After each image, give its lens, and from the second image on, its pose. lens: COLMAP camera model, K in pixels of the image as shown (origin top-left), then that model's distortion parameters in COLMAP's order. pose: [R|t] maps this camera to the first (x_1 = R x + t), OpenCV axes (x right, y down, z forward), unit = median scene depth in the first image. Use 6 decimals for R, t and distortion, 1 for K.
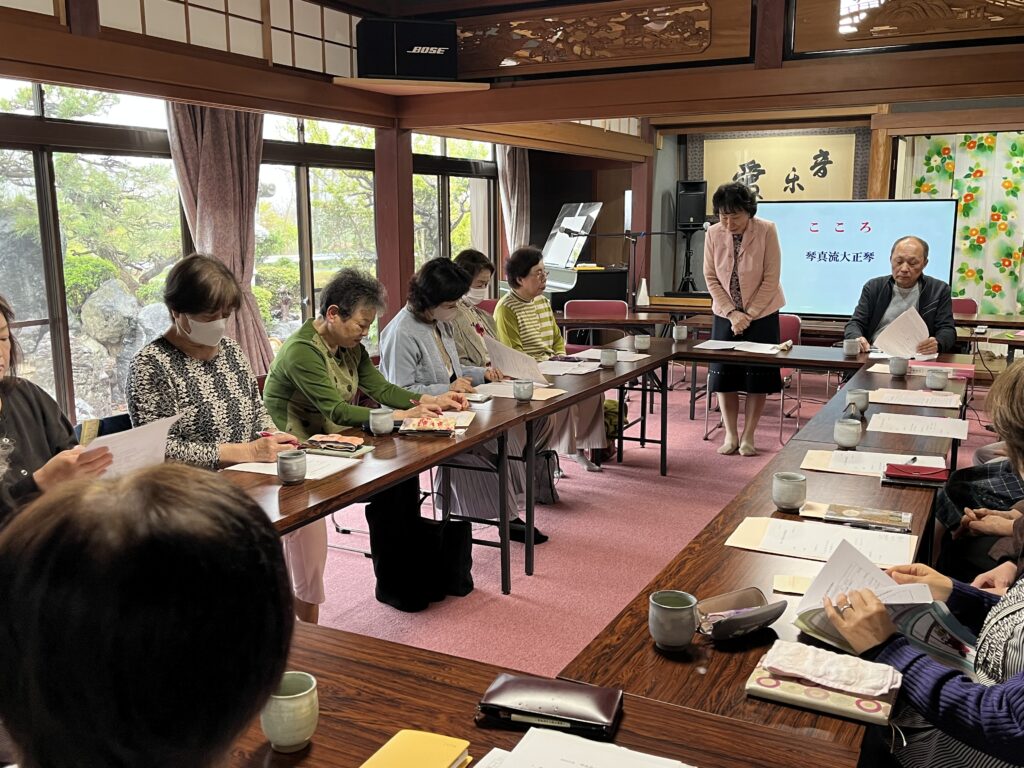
lens RADIAL K [[932.3, 0, 507.5], [0, 932.3, 378.1], [0, 0, 1]] dist [0.073230, 0.000000]
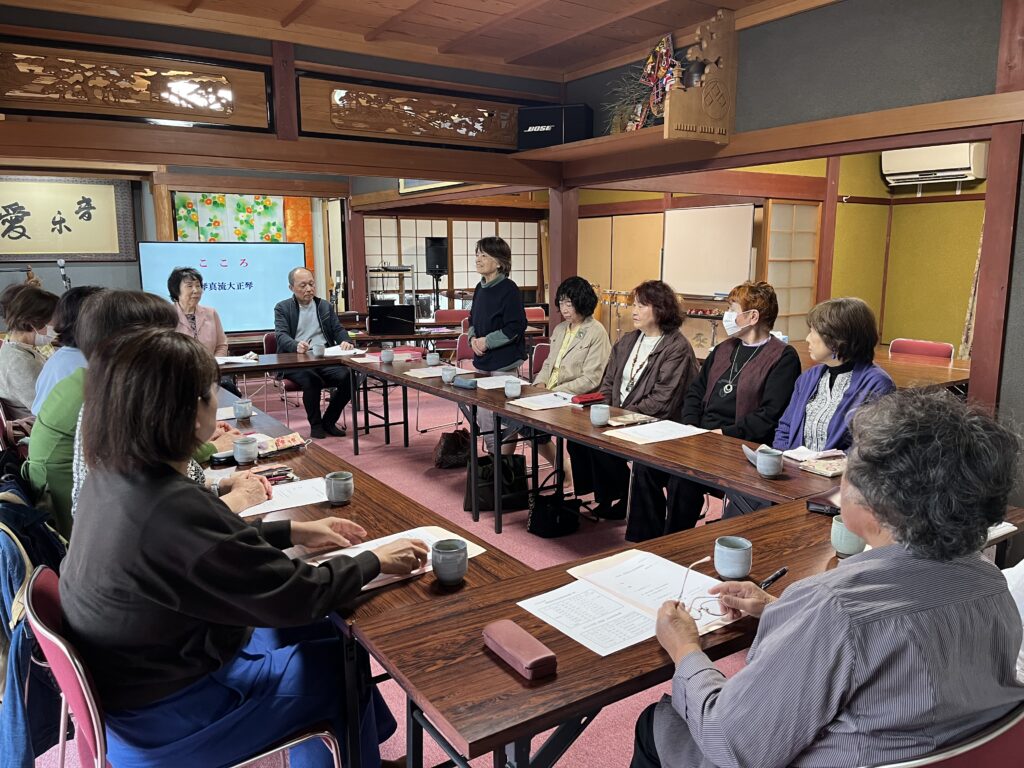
lens RADIAL K [[778.1, 0, 515.5], [0, 778.1, 388.5], [0, 0, 1]] dist [-0.015852, -0.027682]
pose [[0.487550, -0.149362, 0.860225, -0.267991], [0.148270, 0.985112, 0.087011, -0.019822], [-0.860413, 0.085124, 0.502437, 0.115914]]
